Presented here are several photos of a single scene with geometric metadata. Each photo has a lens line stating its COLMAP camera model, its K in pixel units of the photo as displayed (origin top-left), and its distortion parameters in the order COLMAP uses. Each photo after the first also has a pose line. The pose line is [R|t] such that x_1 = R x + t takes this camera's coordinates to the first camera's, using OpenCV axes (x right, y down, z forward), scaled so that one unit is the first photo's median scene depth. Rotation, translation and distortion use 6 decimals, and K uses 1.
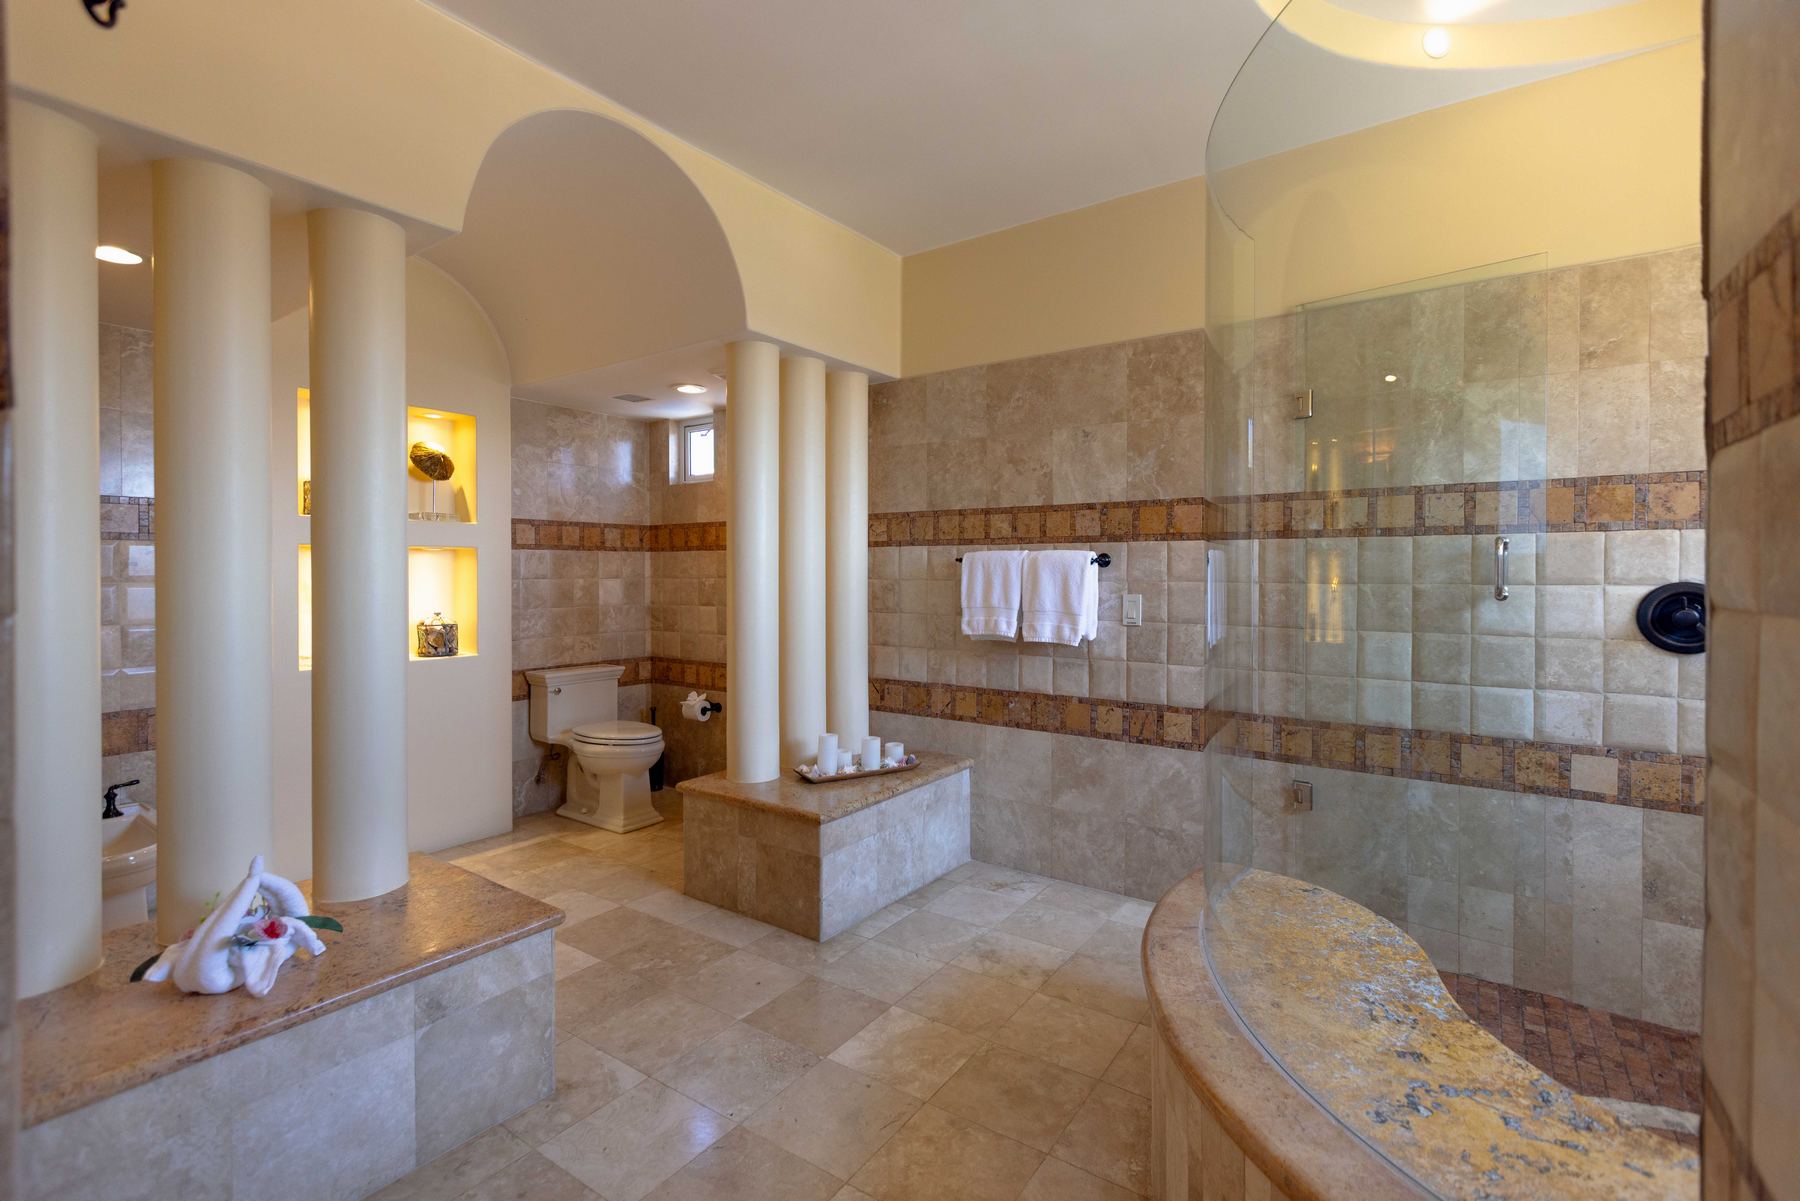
lens RADIAL K [[794.7, 0, 900.0], [0, 794.7, 600.5], [0, 0, 1]] dist [0.002379, 0.000294]
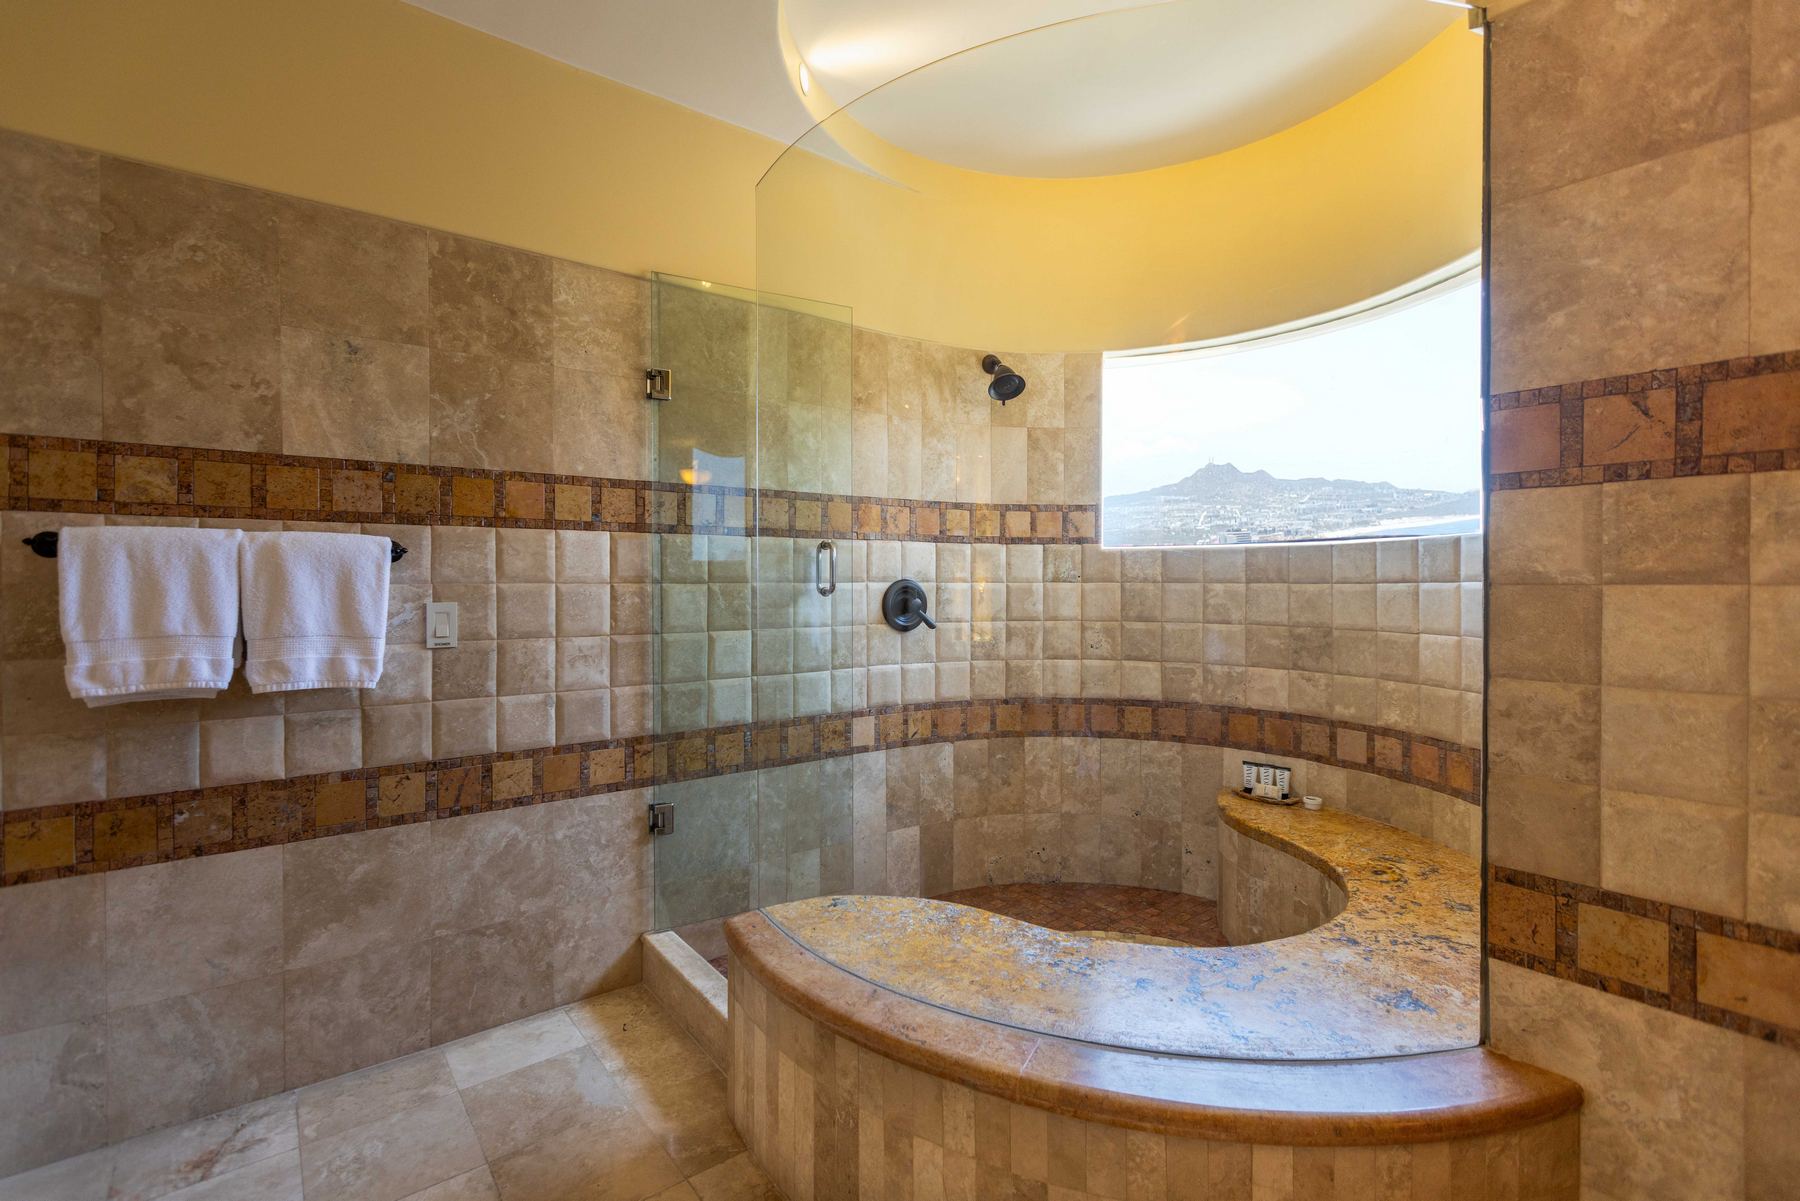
lens RADIAL K [[794.7, 0, 900.0], [0, 794.7, 600.5], [0, 0, 1]] dist [0.002379, 0.000294]
pose [[0.319794, -0.024007, 0.947183, -0.233496], [0.037903, 0.999203, 0.012528, -0.003007], [-0.946729, 0.031895, 0.320449, 0.409186]]
